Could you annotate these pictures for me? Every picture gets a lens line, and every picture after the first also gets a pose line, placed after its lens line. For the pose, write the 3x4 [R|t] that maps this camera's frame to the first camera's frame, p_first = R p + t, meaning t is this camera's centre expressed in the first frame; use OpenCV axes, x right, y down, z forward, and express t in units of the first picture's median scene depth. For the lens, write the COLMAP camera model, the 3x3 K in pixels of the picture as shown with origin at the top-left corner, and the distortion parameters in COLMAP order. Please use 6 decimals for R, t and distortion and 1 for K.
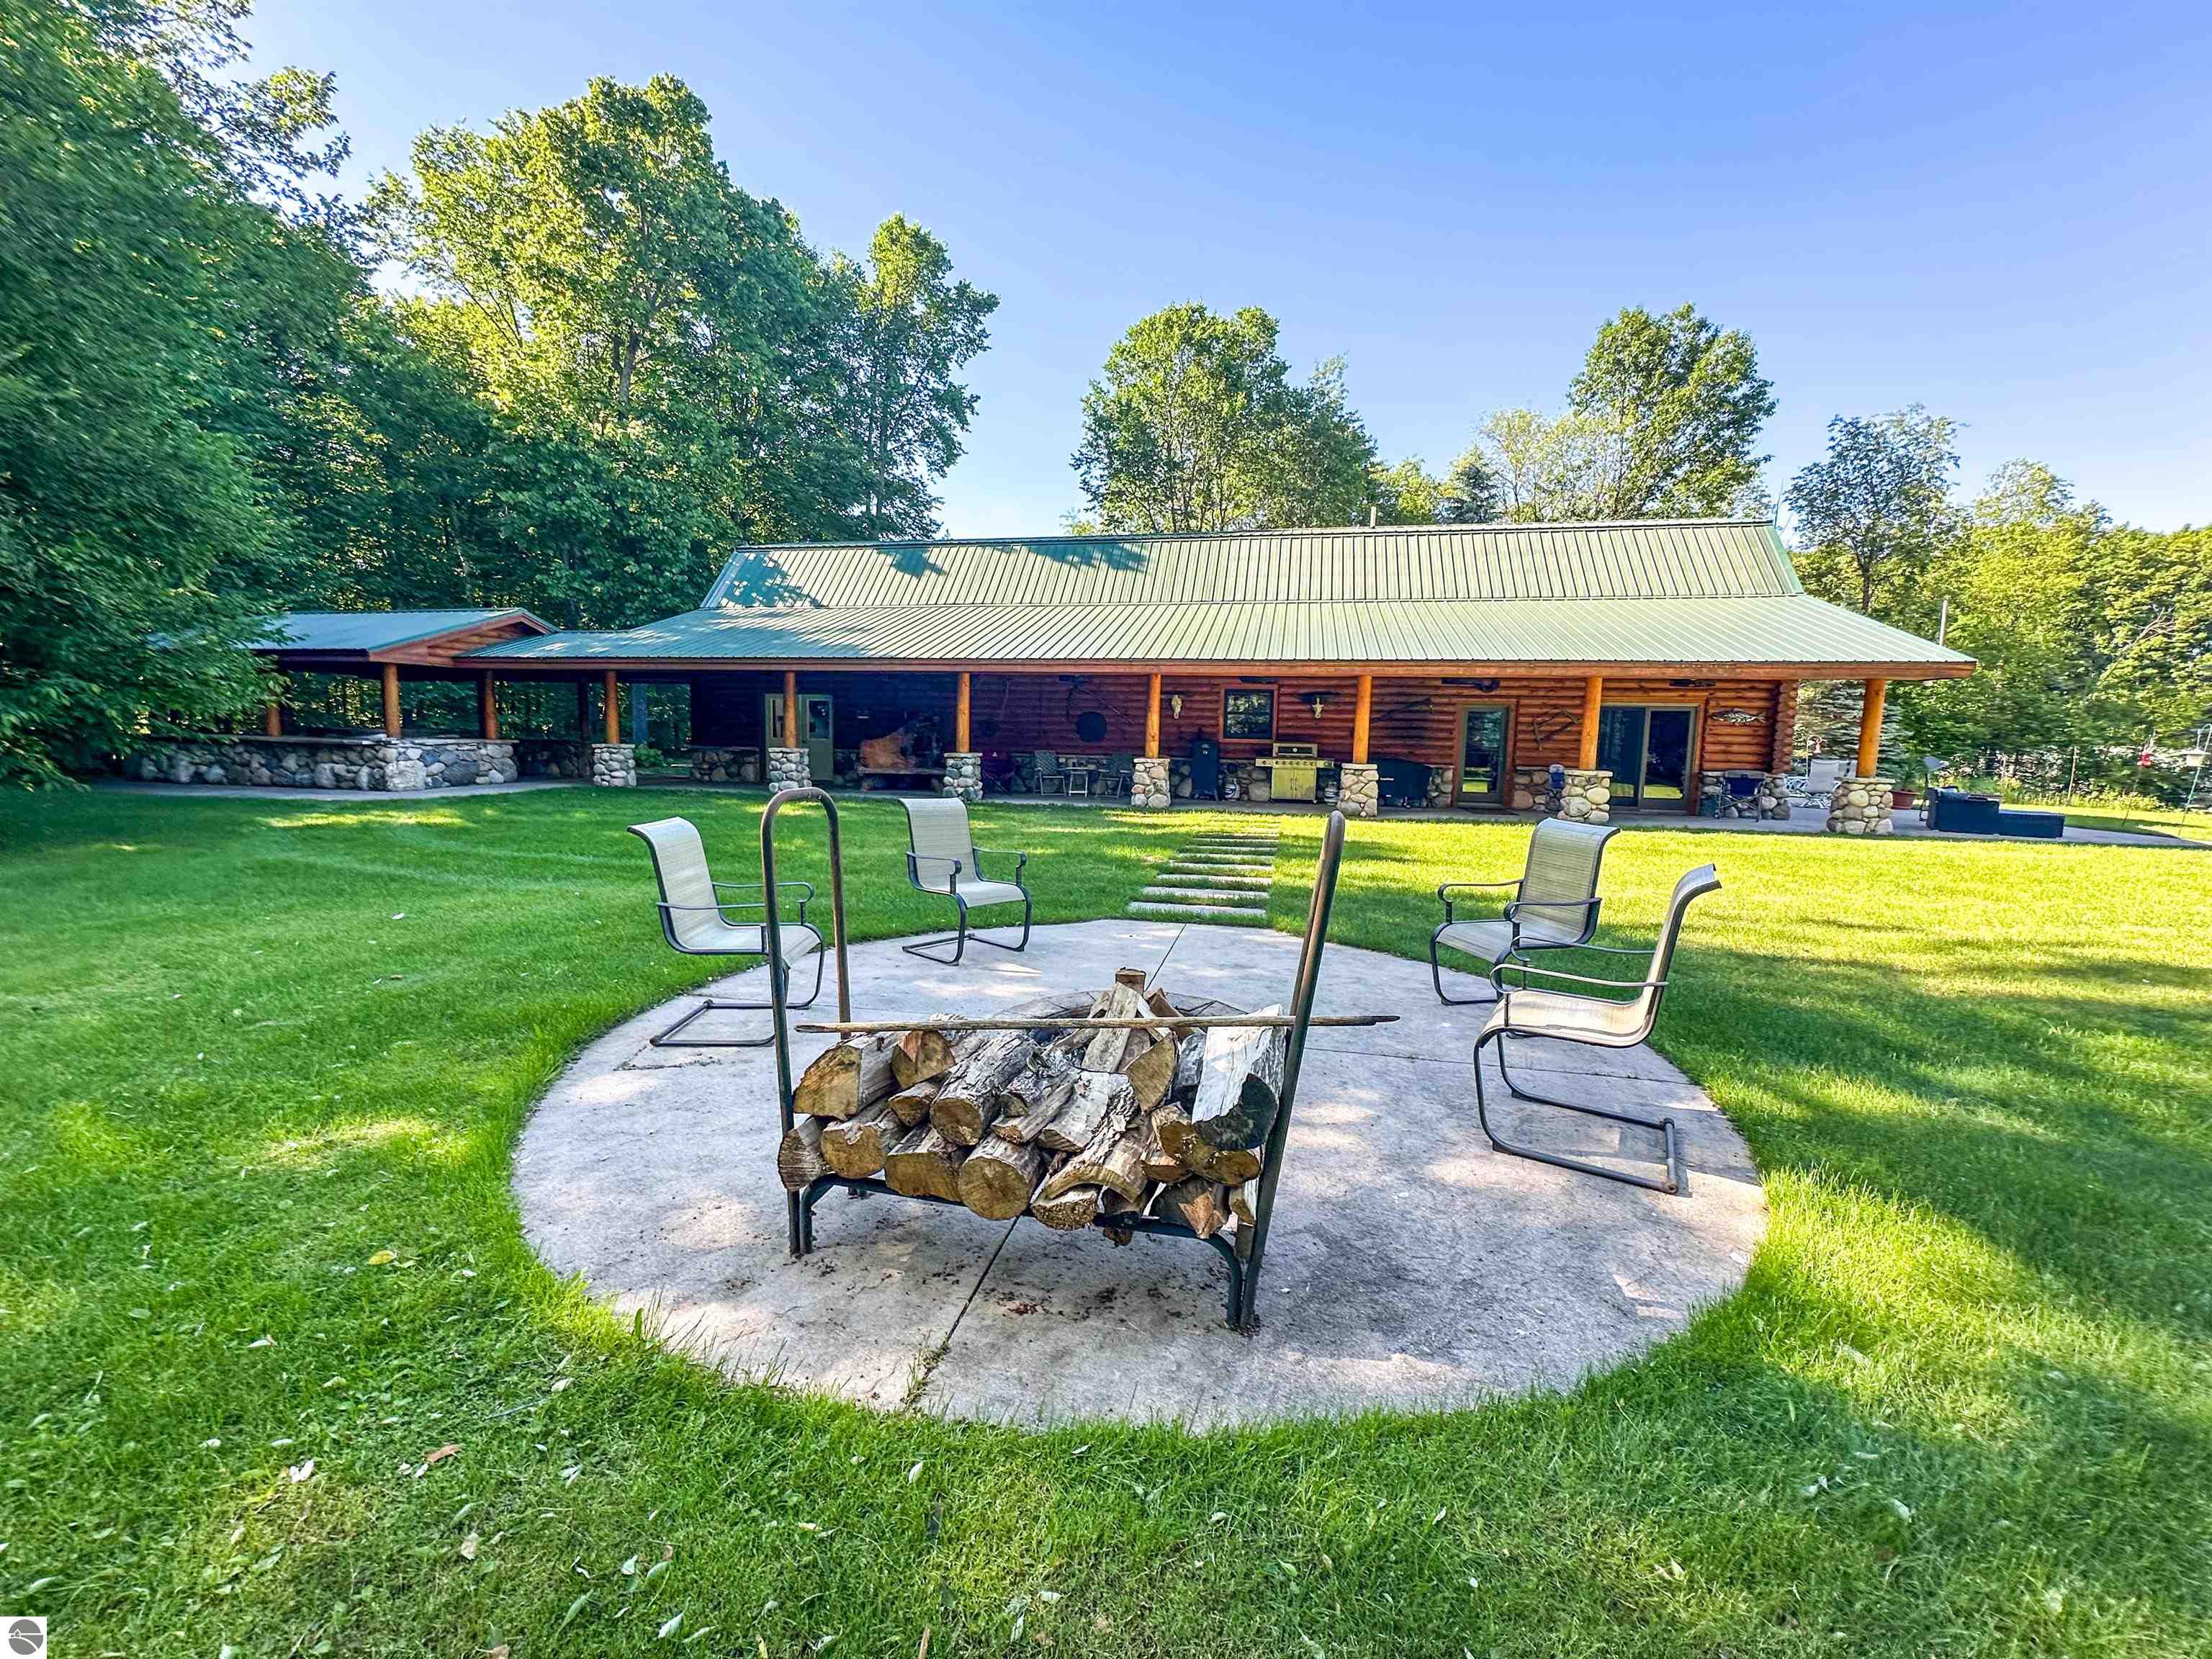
lens RADIAL K [[887.2, 0, 1106.0], [0, 887.2, 829.5], [0, 0, 1]] dist [0.019205, 0.000122]
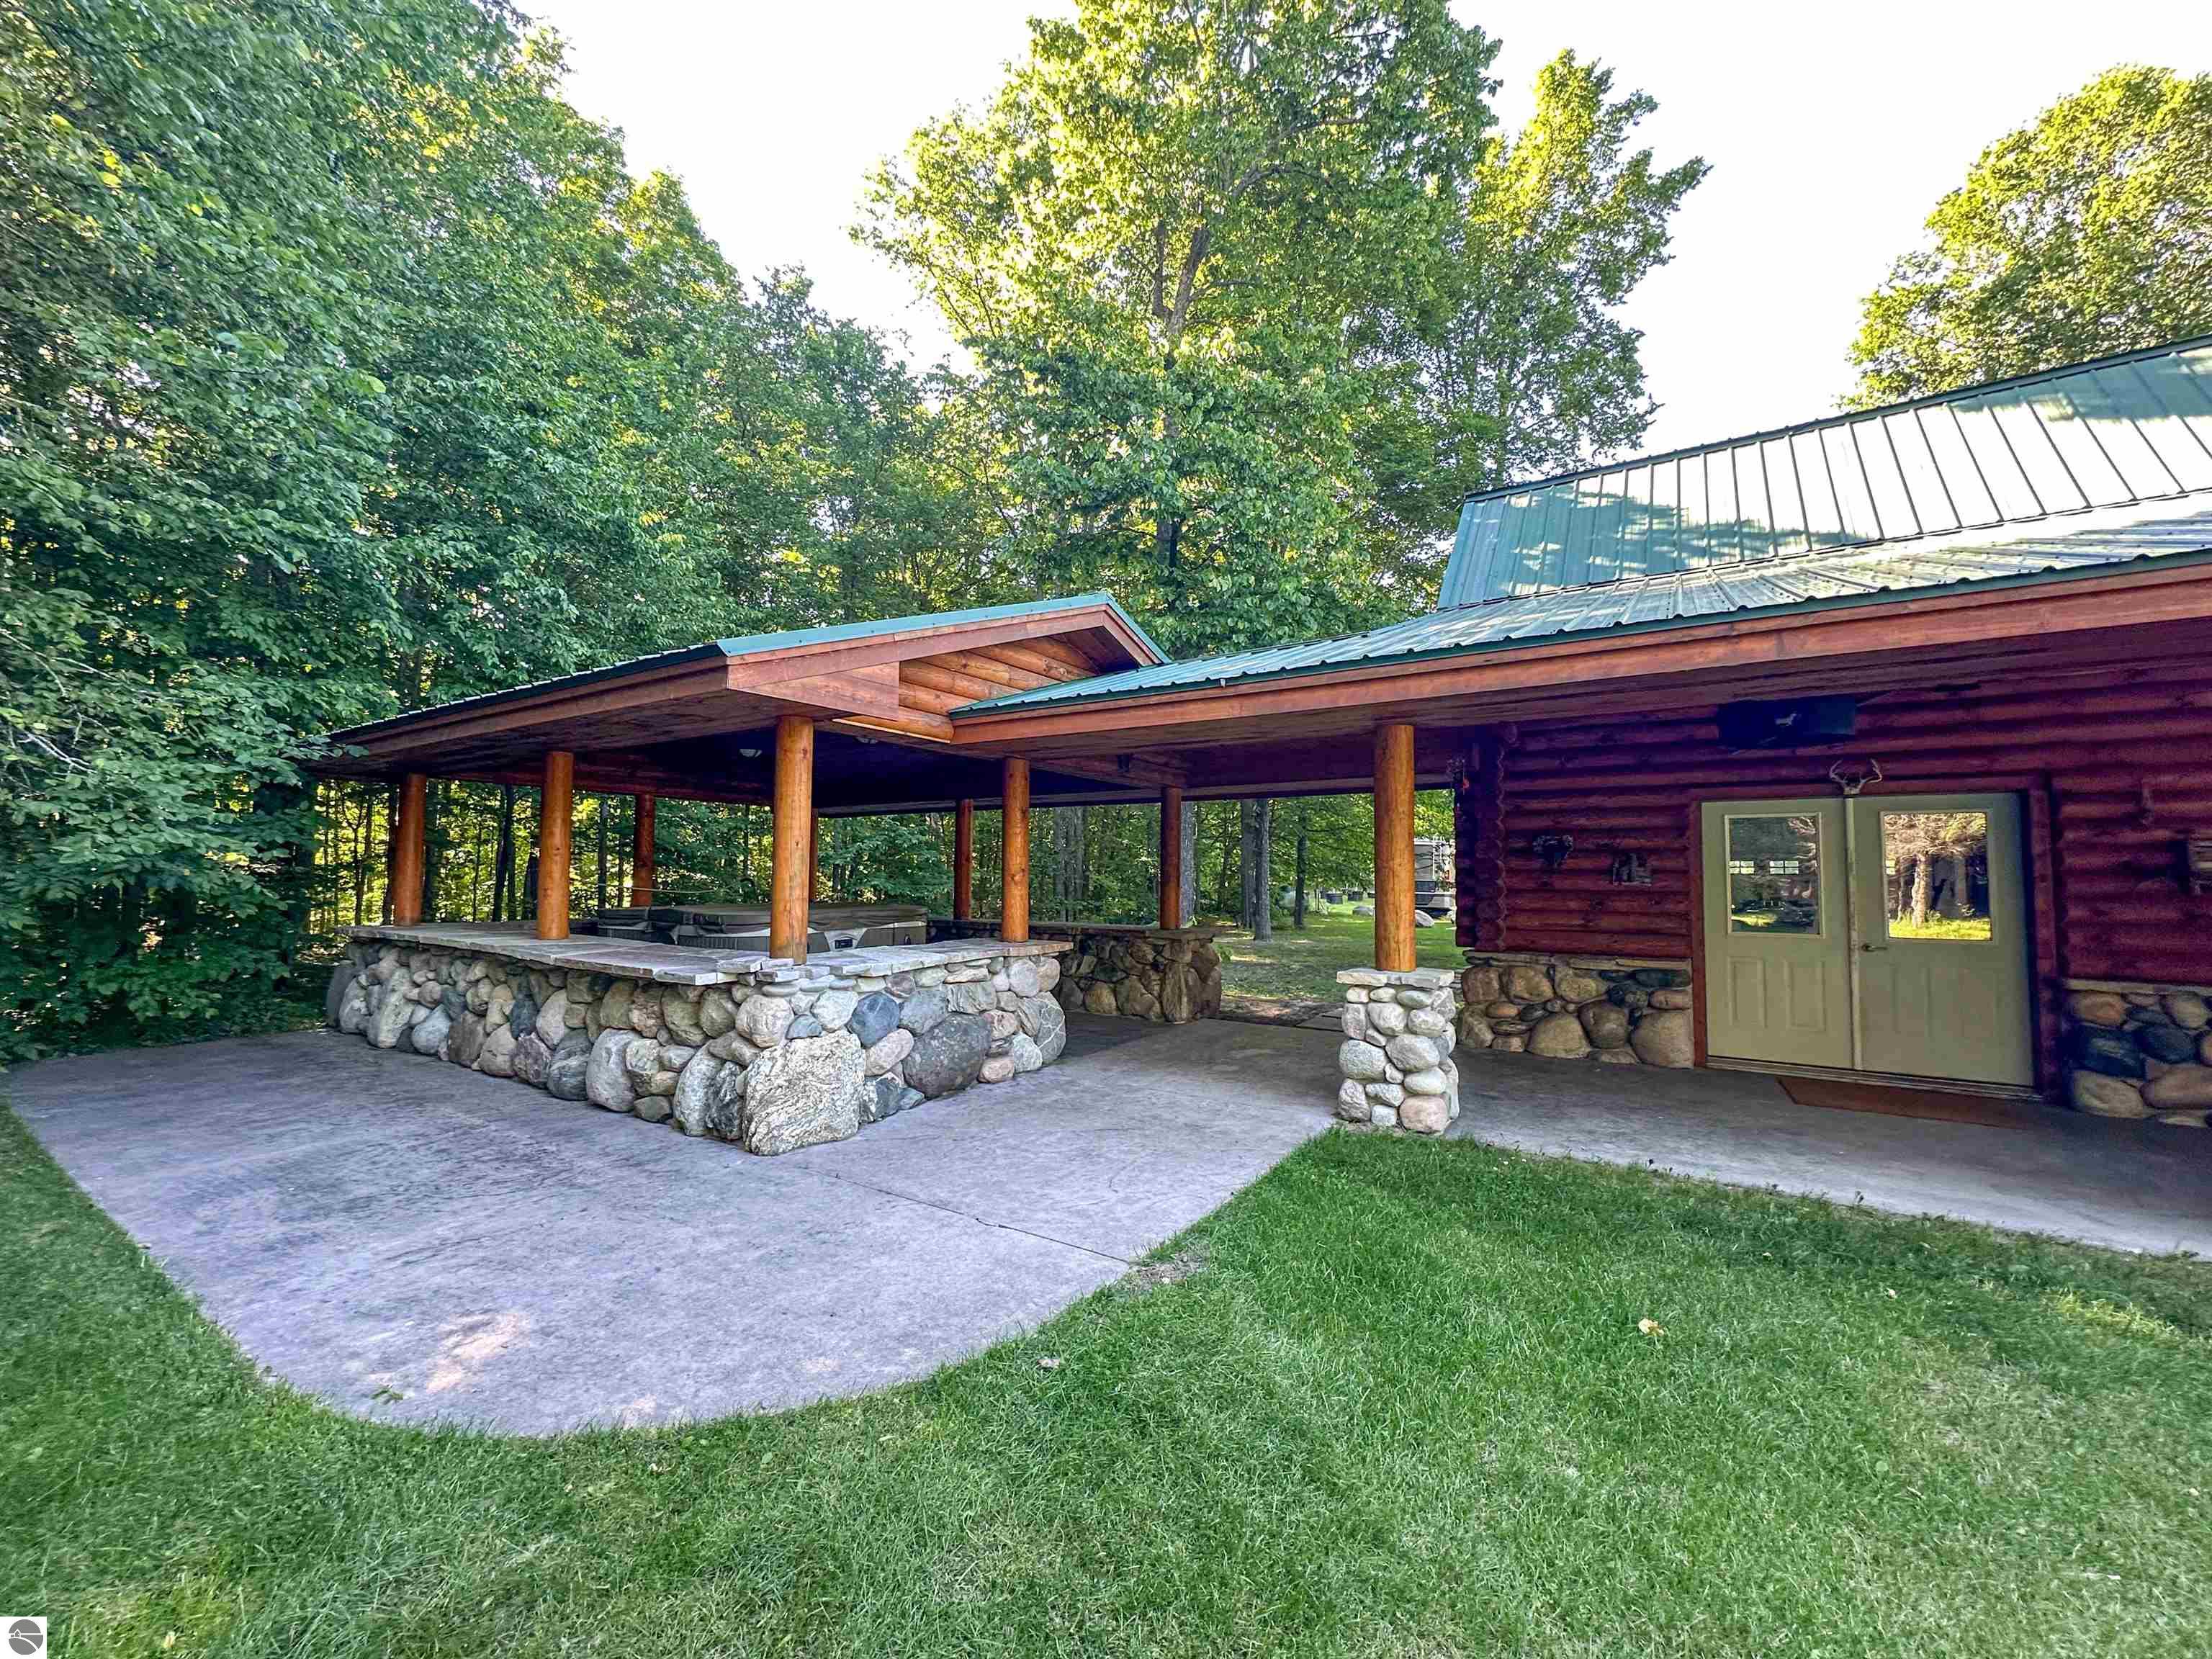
lens RADIAL K [[887.2, 0, 1106.0], [0, 887.2, 829.5], [0, 0, 1]] dist [0.019205, 0.000122]
pose [[0.931098, -0.031187, -0.363433, -0.538005], [-0.030210, 0.986323, -0.162035, -0.091705], [0.363515, 0.161849, 0.917421, 0.699174]]
